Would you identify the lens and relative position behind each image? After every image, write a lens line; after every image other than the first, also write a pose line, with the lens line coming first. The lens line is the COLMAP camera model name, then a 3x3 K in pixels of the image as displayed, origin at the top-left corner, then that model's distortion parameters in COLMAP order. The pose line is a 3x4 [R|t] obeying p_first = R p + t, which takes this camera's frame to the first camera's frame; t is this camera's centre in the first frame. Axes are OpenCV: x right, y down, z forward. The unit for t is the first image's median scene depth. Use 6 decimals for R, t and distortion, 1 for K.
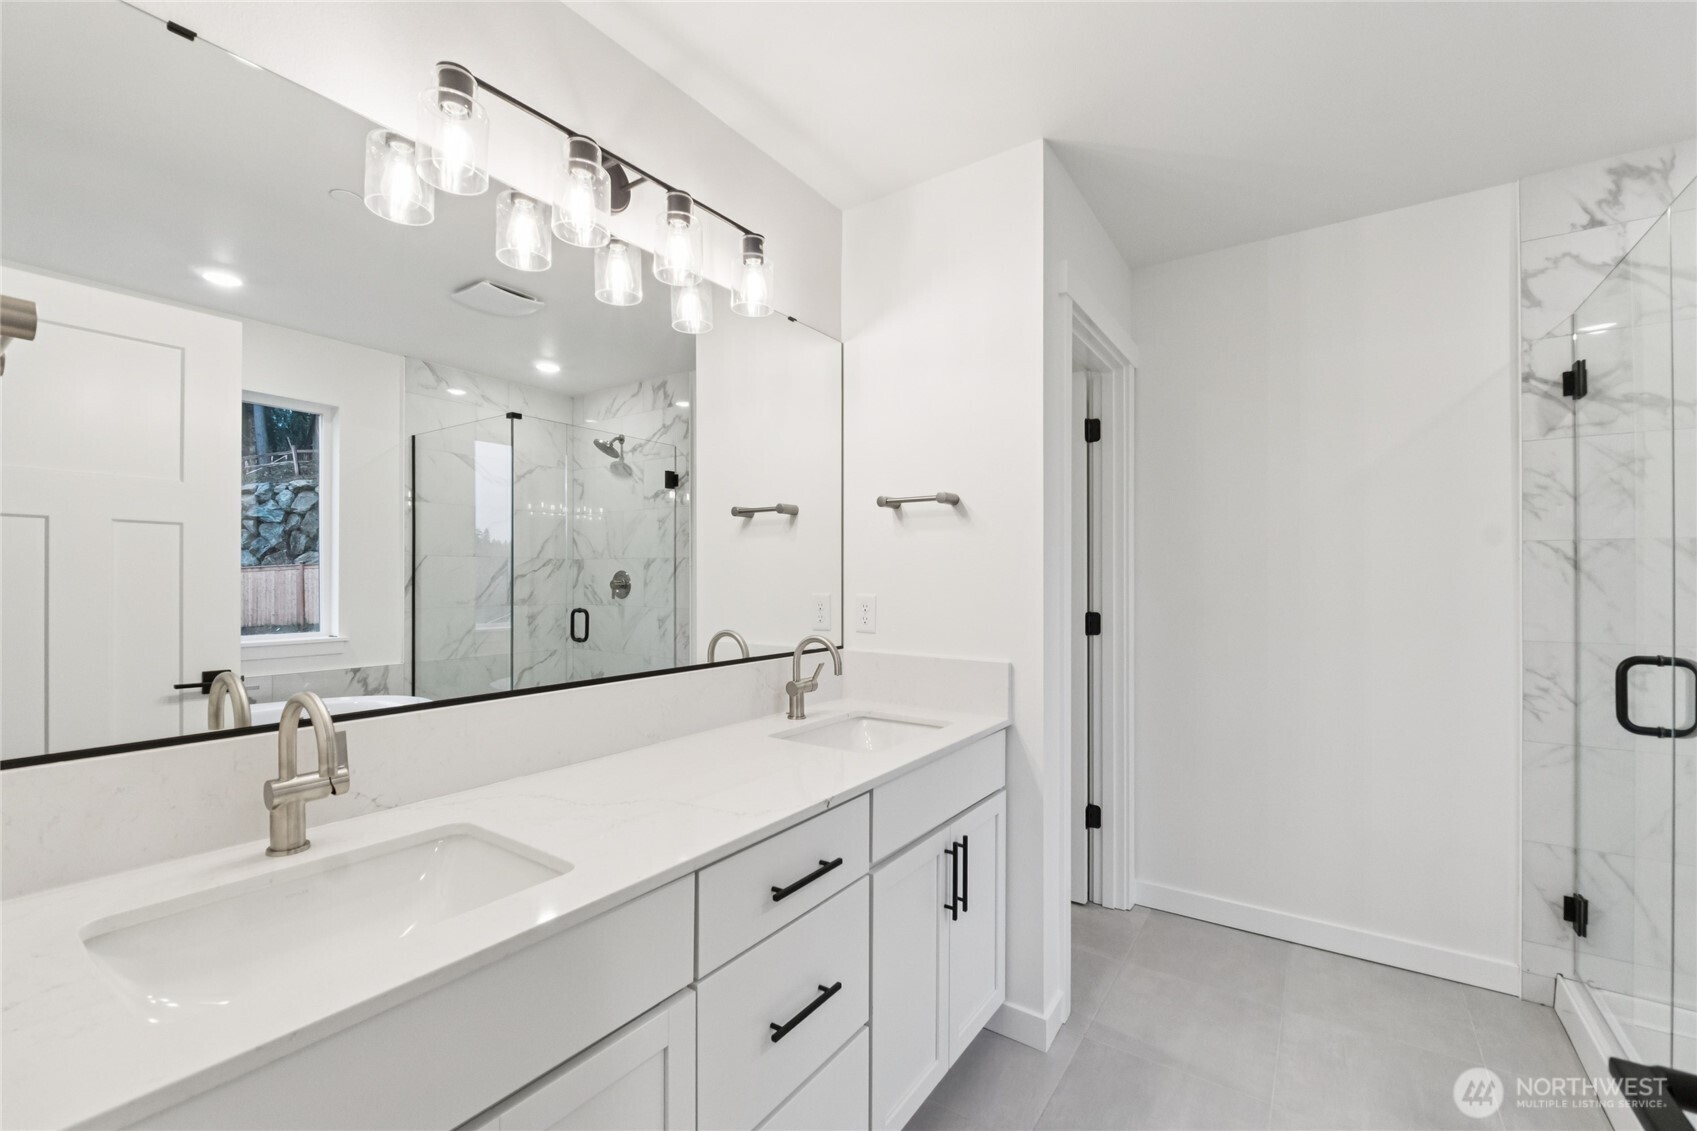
lens RADIAL K [[709.9, 0, 854.4], [0, 709.9, 576.3], [0, 0, 1]] dist [-0.003356, -0.000380]
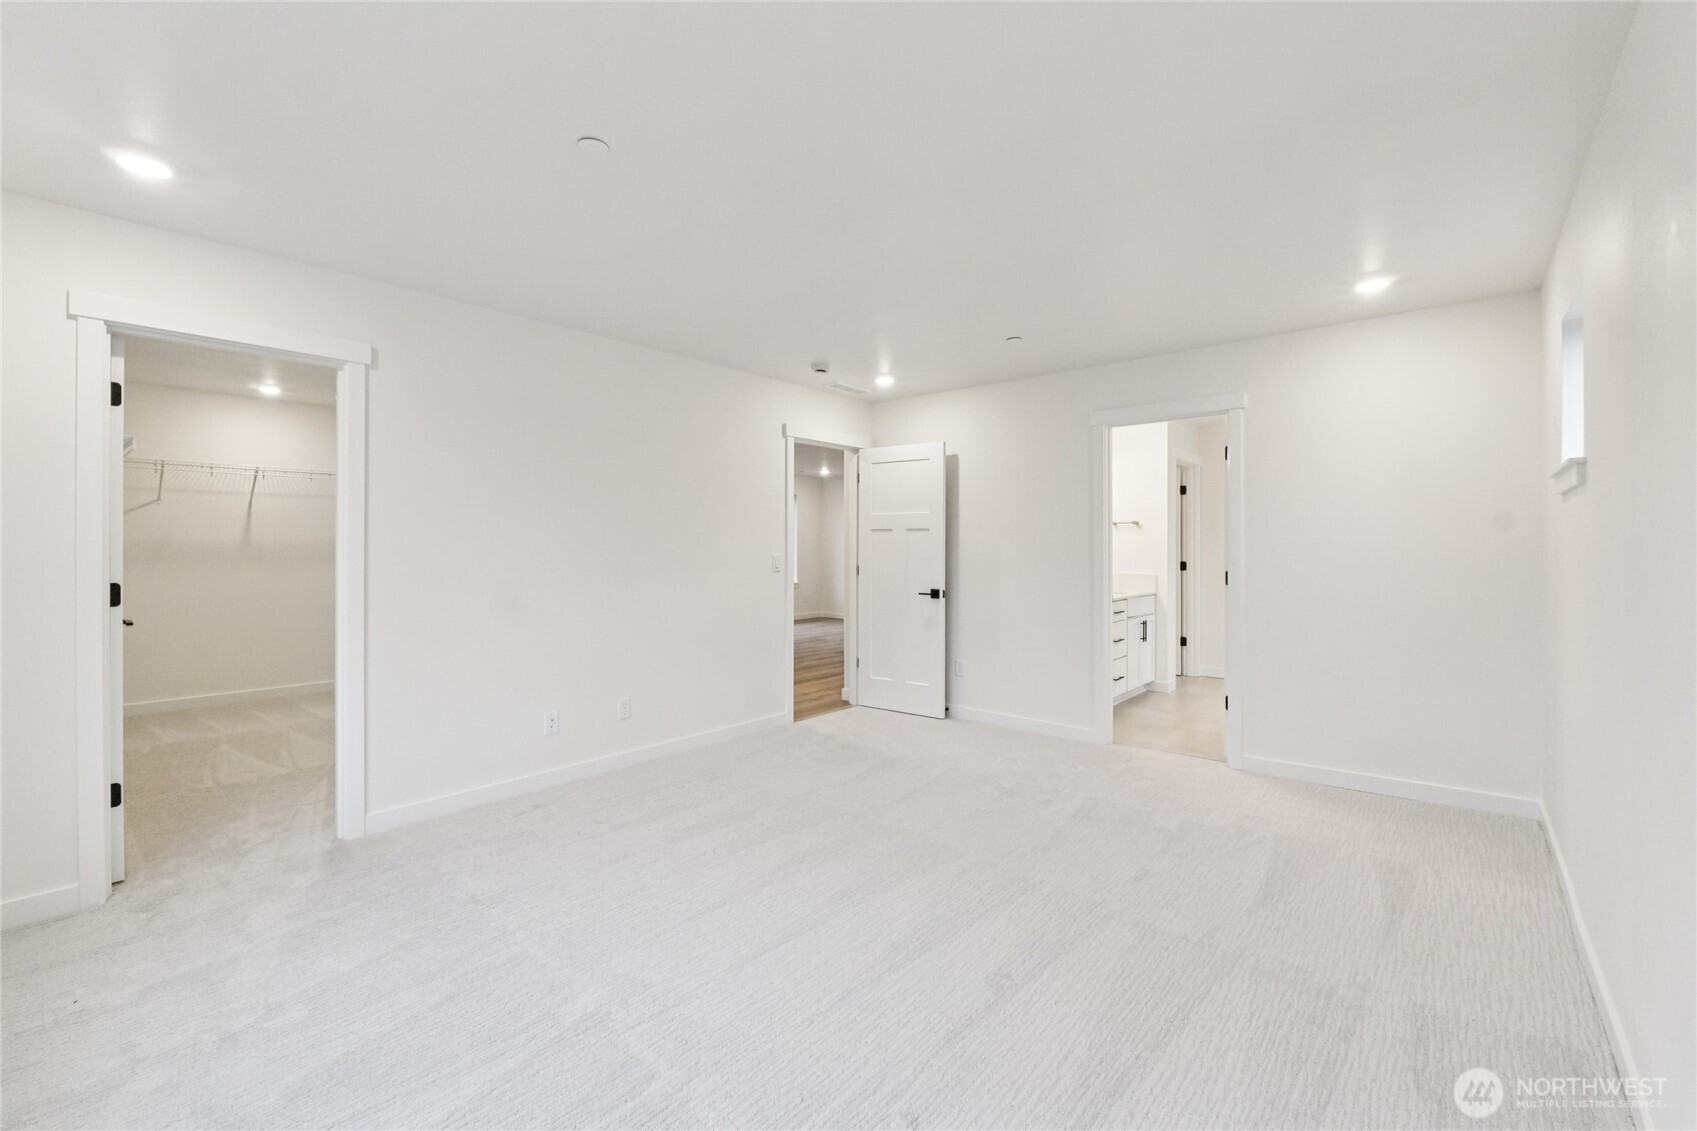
lens RADIAL K [[709.9, 0, 851.2], [0, 709.9, 561.1], [0, 0, 1]] dist [-0.003356, -0.000380]
pose [[0.993783, -0.000558, -0.111329, -0.589424], [0.001265, 0.999979, 0.006287, 0.029494], [0.111324, -0.006389, 0.993764, -1.735871]]
